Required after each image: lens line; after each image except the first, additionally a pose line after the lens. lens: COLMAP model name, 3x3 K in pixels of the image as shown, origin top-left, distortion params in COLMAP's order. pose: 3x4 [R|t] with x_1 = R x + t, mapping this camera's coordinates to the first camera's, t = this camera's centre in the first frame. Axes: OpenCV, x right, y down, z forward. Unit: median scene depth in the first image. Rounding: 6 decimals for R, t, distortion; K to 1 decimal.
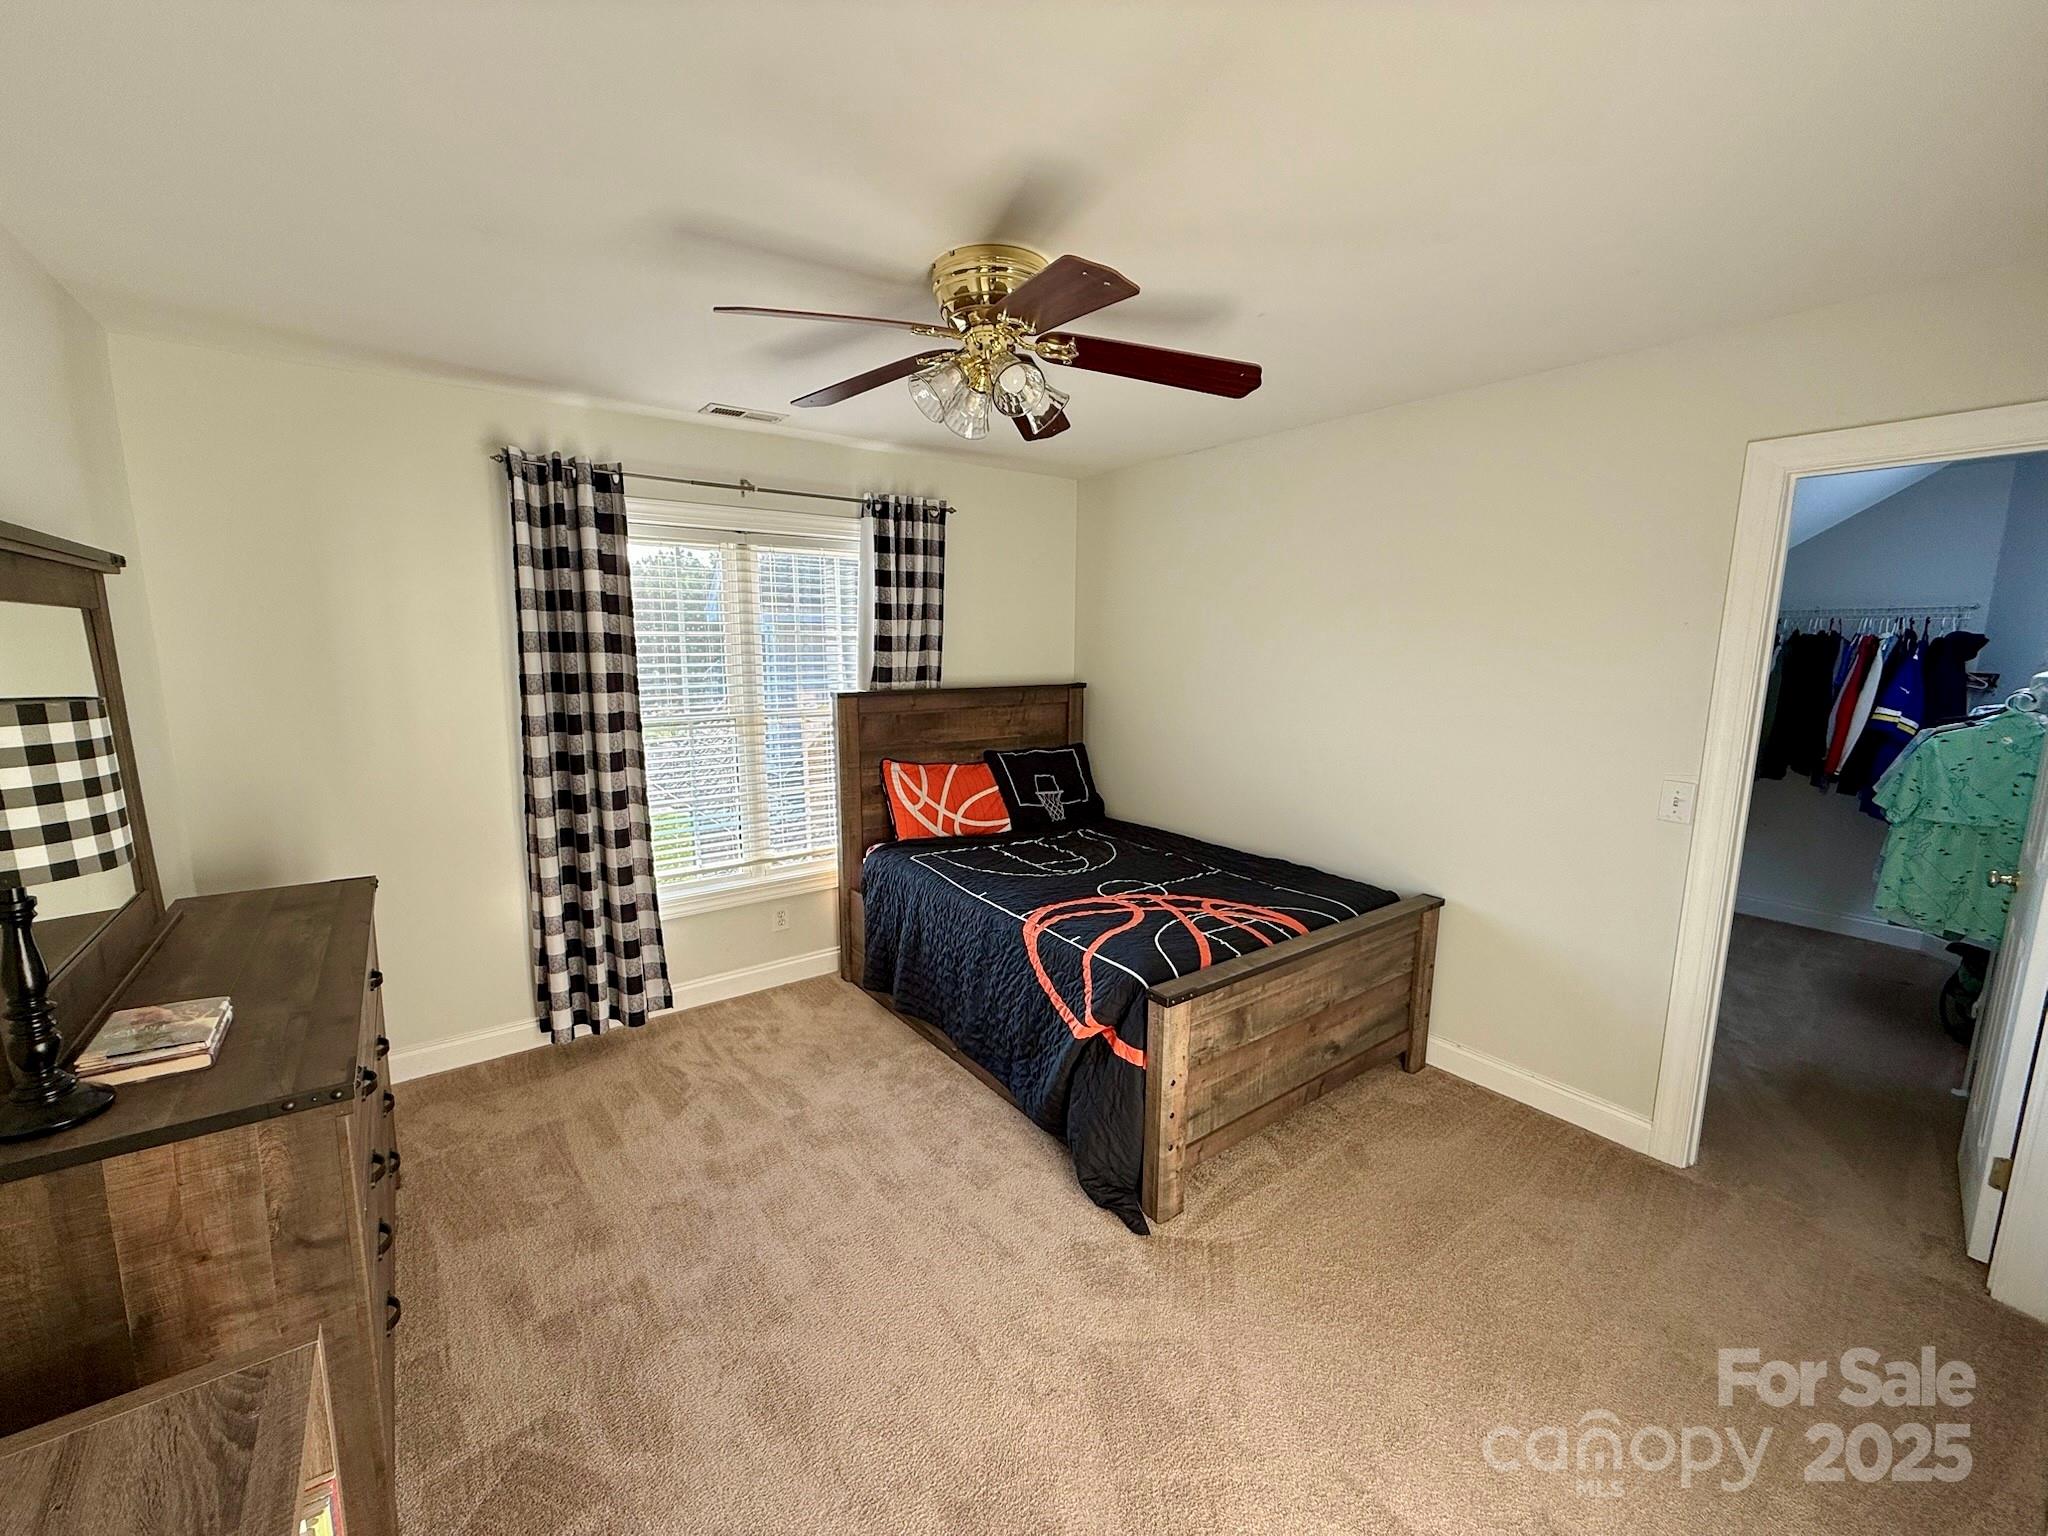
lens RADIAL K [[812.7, 0, 1016.5], [0, 812.7, 772.2], [0, 0, 1]] dist [-0.000809, 0.000071]
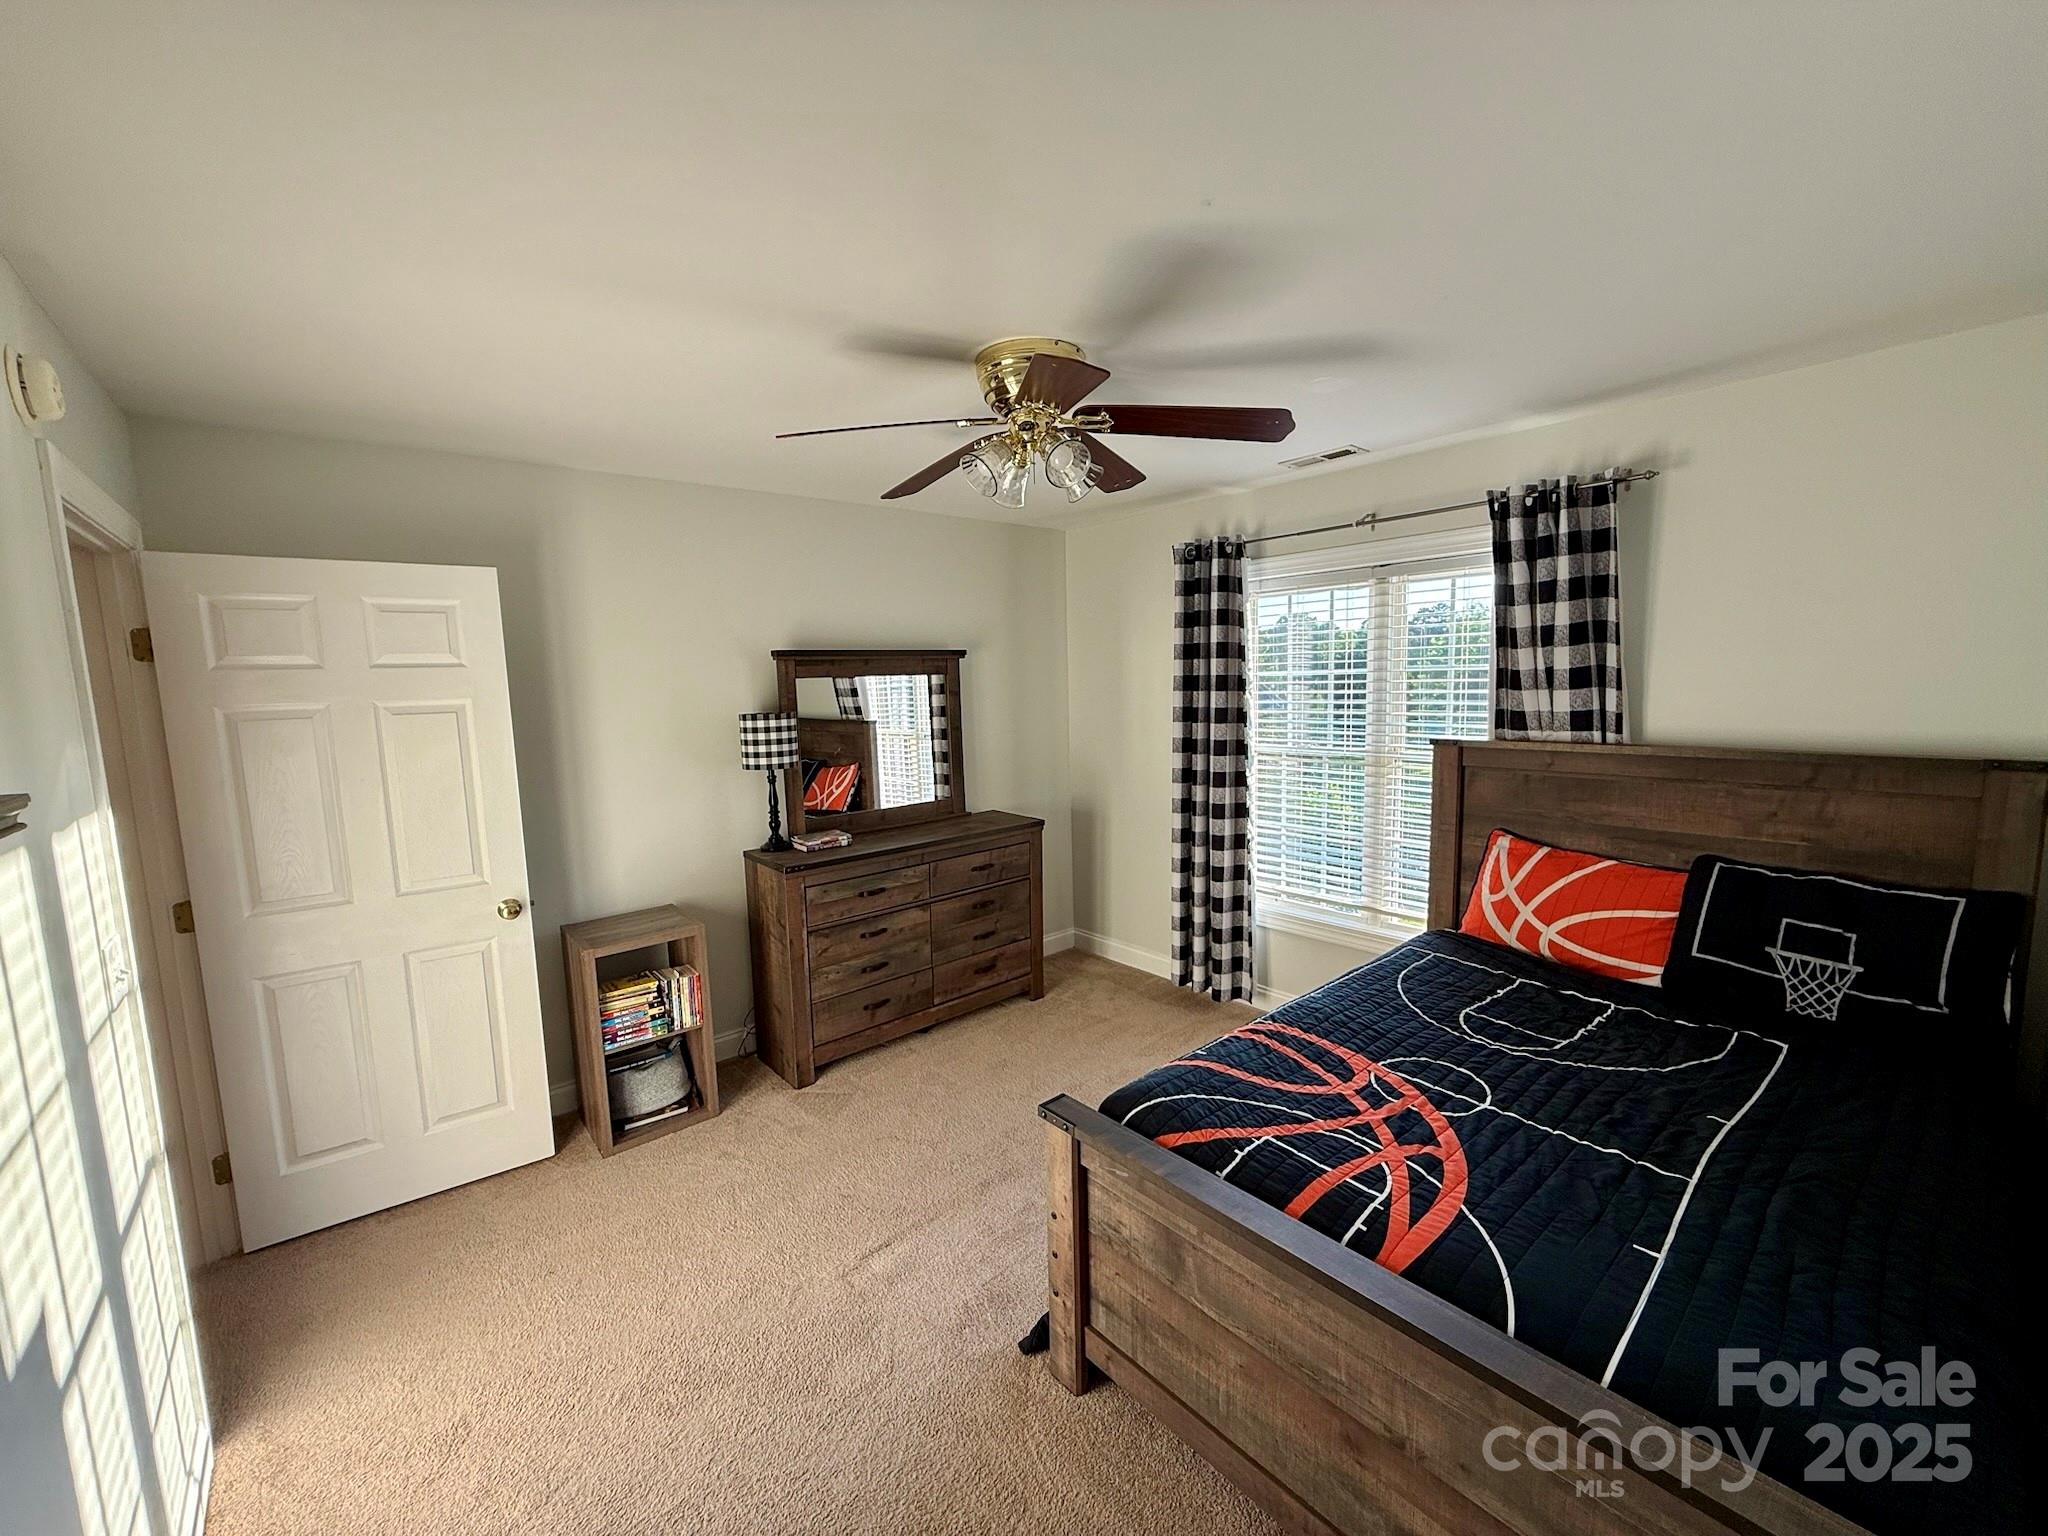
lens RADIAL K [[824.6, 0, 1037.1], [0, 824.6, 768.7], [0, 0, 1]] dist [-0.001446, -0.000113]
pose [[0.074457, 0.105541, -0.991624, 0.676544], [-0.135930, 0.986177, 0.094755, -0.103031], [0.987917, 0.127736, 0.087774, 0.586520]]
